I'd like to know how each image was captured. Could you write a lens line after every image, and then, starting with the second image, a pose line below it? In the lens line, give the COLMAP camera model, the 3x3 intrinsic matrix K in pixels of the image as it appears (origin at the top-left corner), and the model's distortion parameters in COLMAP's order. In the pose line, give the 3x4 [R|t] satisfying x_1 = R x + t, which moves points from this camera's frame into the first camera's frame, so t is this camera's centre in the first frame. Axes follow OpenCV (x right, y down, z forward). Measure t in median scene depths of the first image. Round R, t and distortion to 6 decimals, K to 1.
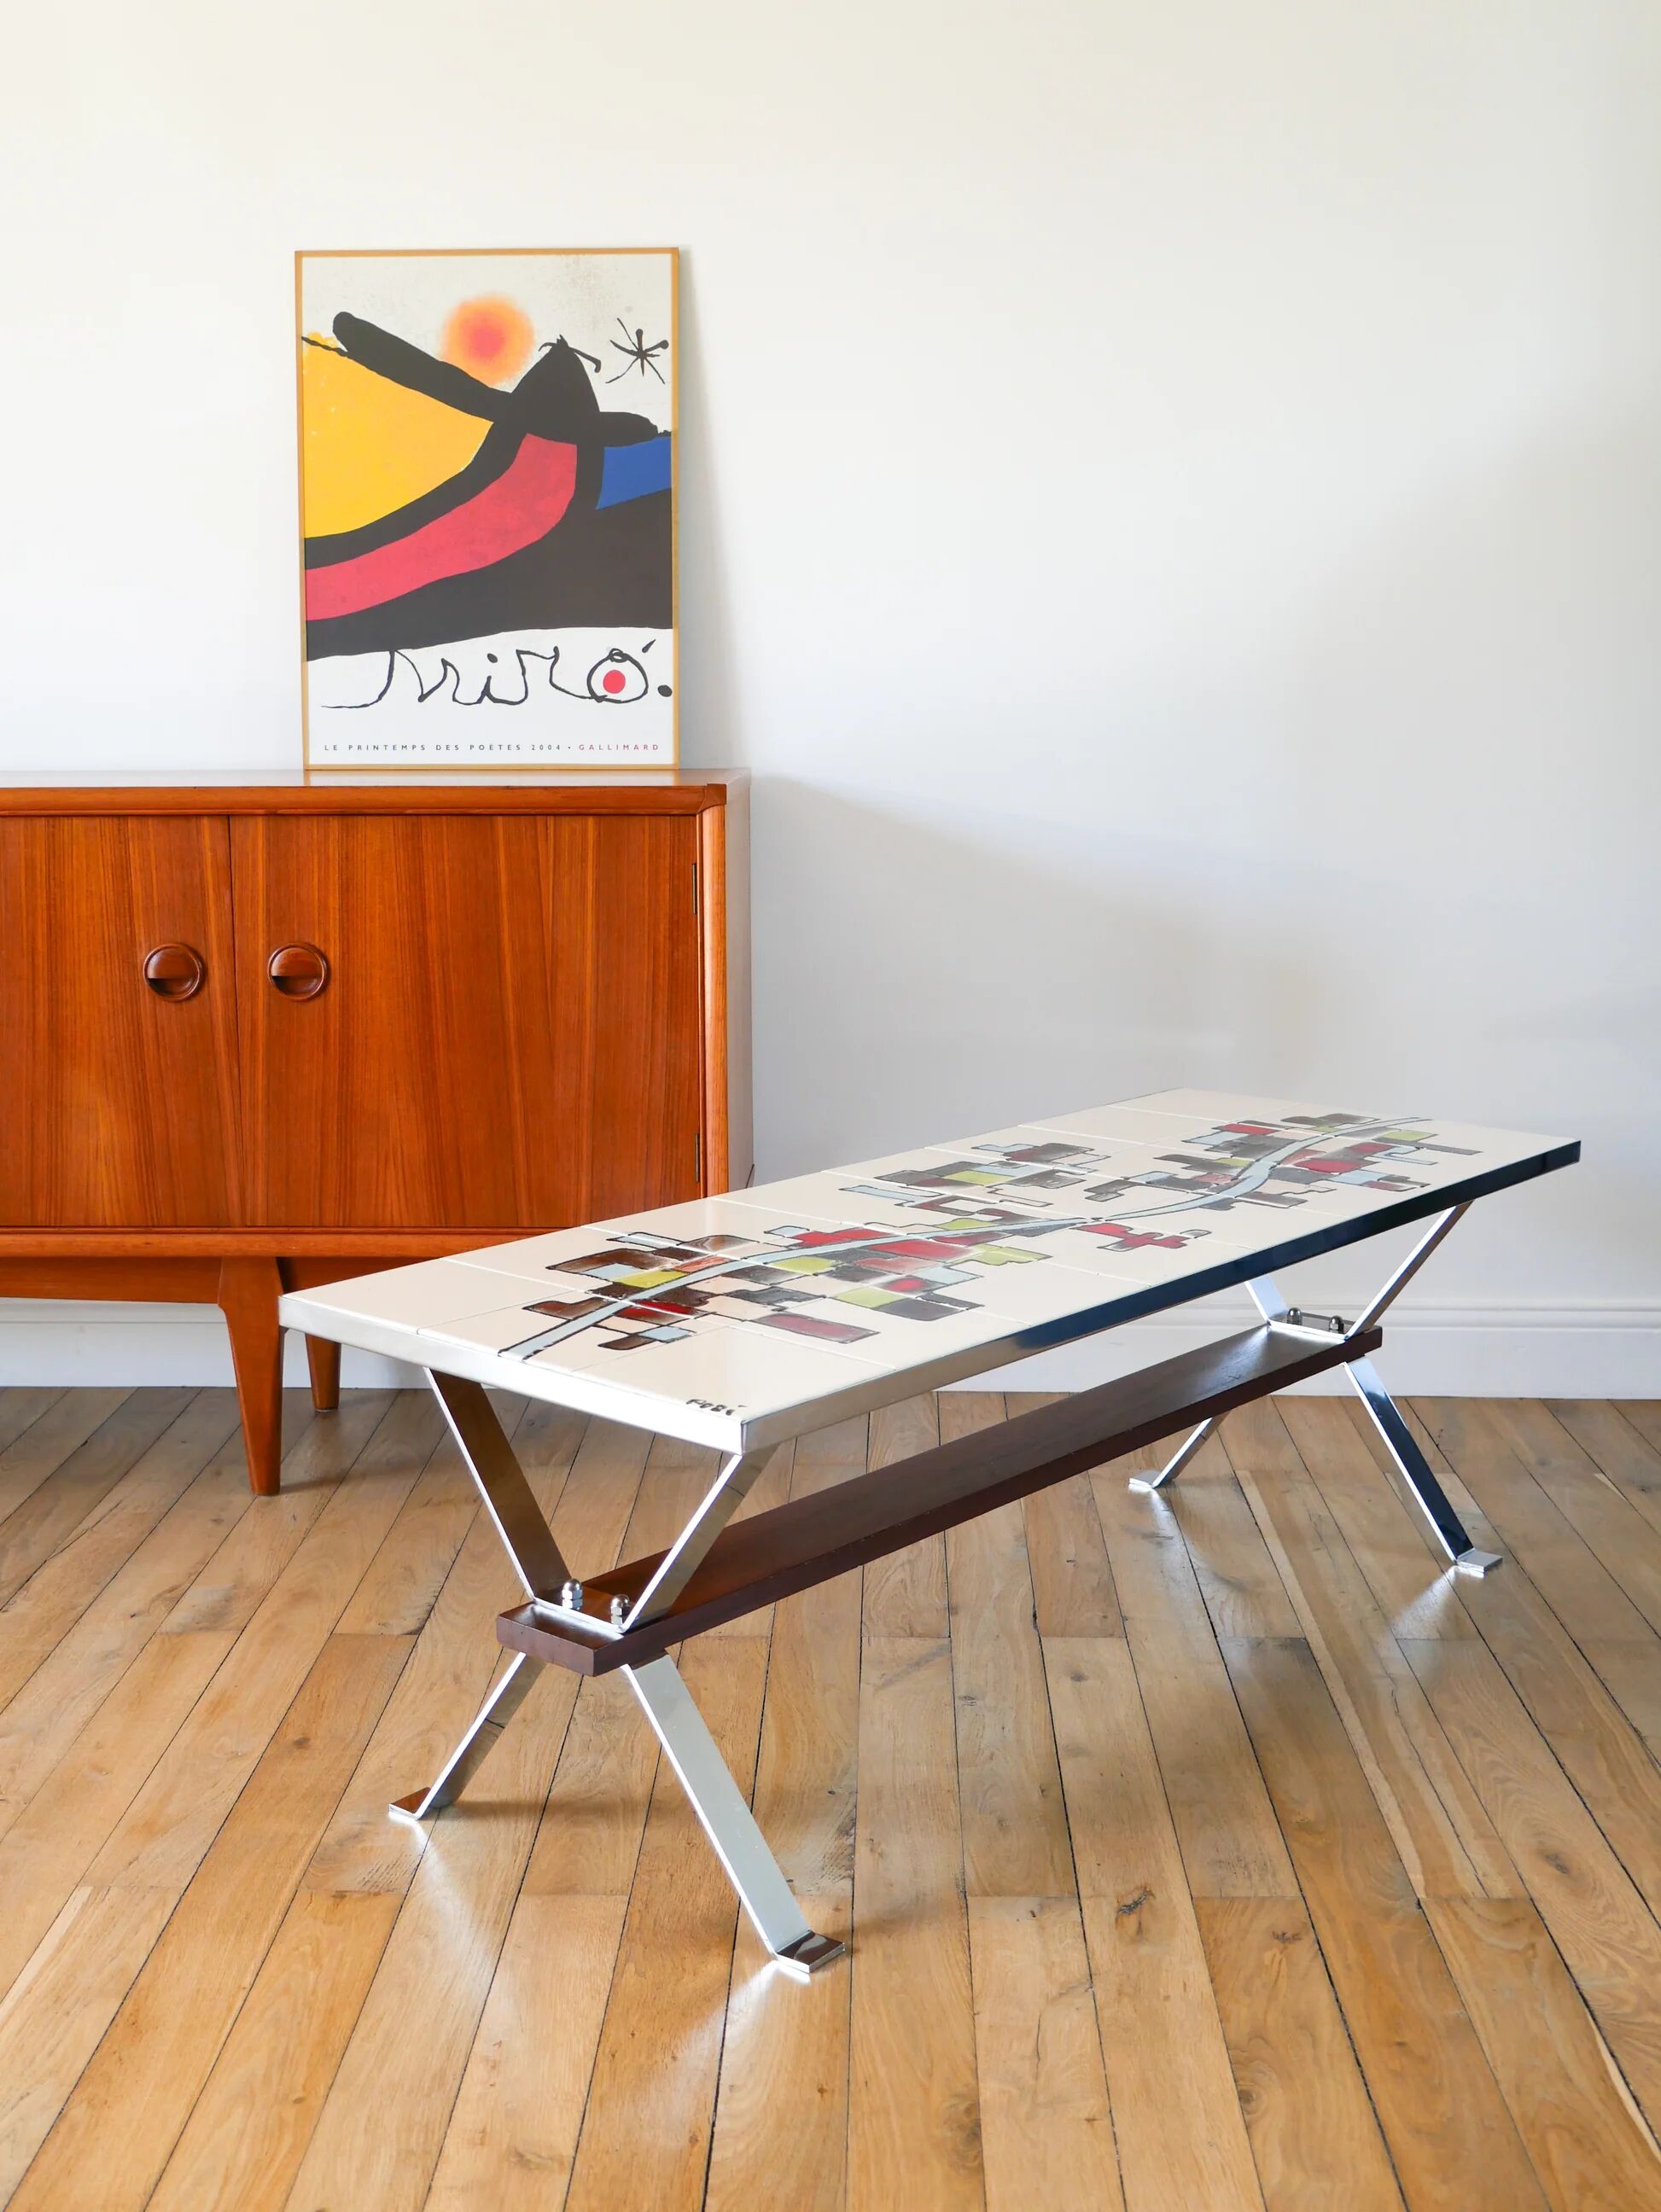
lens RADIAL K [[2592.8, 0, 830.5], [0, 2592.8, 1106.0], [0, 0, 1]] dist [-0.007893, 0.013589]
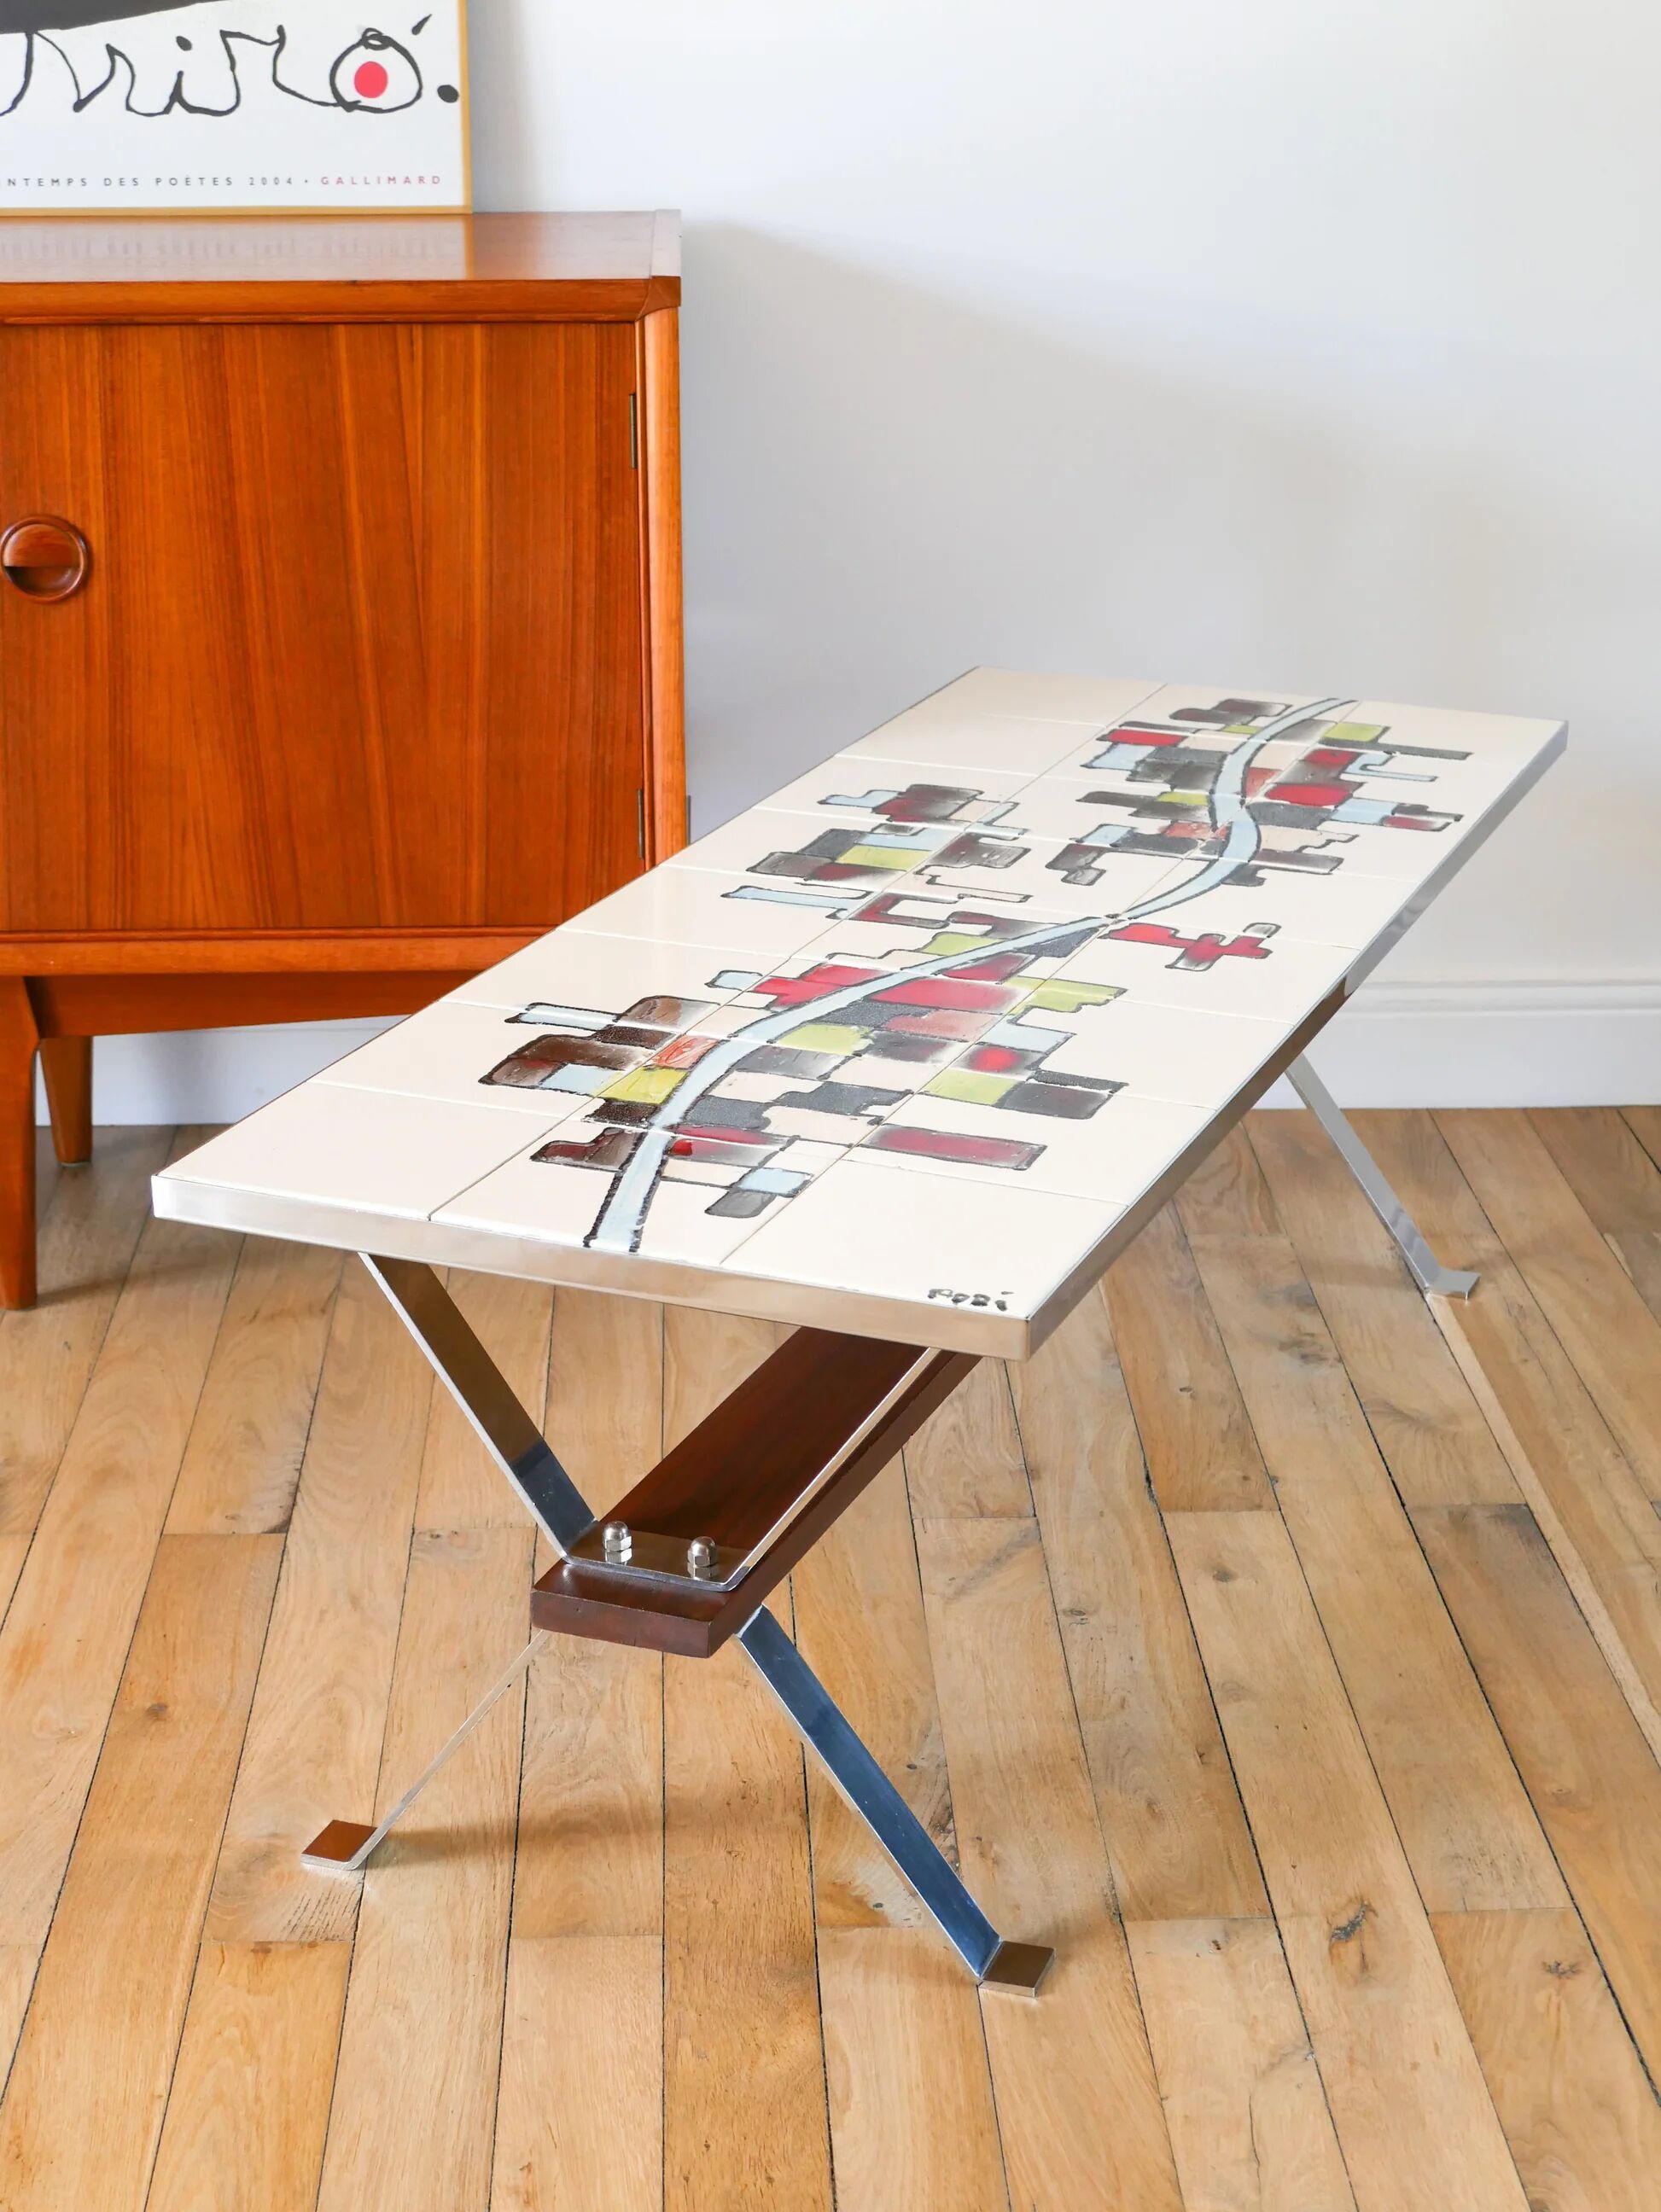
lens RADIAL K [[3862.3, 0, 830.5], [0, 3862.3, 1106.0], [0, 0, 1]] dist [-0.009225, 0.198951]
pose [[0.997955, -0.021485, 0.060195, -0.075980], [0.011471, 0.986723, 0.162009, -0.084479], [-0.062876, -0.160987, 0.984952, -0.029833]]
